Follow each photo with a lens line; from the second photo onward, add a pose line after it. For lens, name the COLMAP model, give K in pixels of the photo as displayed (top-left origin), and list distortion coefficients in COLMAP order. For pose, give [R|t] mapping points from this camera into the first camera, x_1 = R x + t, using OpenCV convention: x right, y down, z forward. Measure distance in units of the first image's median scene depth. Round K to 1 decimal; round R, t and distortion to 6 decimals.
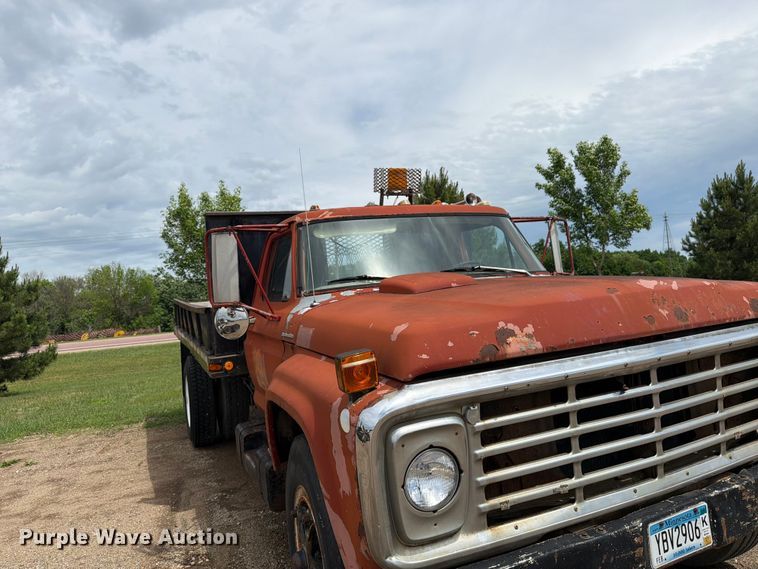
lens RADIAL K [[530.8, 0, 375.2], [0, 530.8, 274.8], [0, 0, 1]] dist [0.058250, -0.070539]
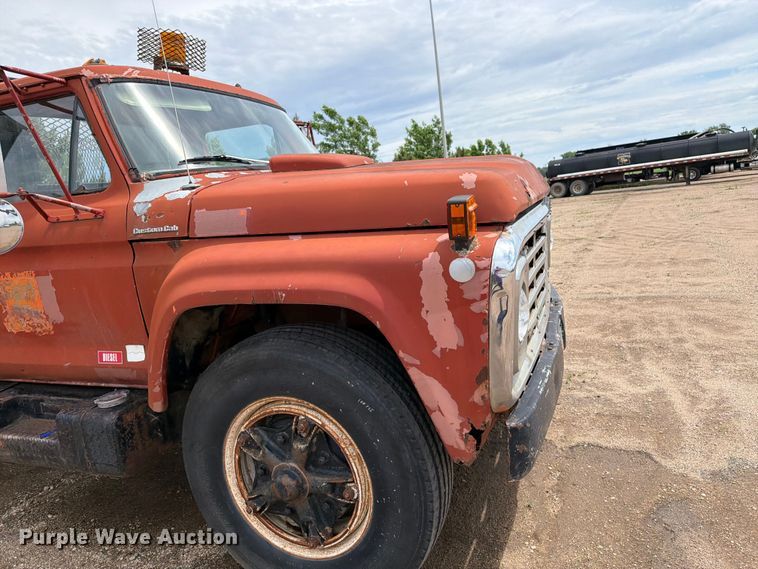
lens RADIAL K [[530.0, 0, 382.1], [0, 530.0, 281.7], [0, 0, 1]] dist [0.095313, -0.132397]
pose [[0.688817, -0.109013, 0.716692, -0.655584], [0.031163, 0.992168, 0.120963, 0.142975], [-0.724265, -0.060987, 0.686820, 0.375400]]
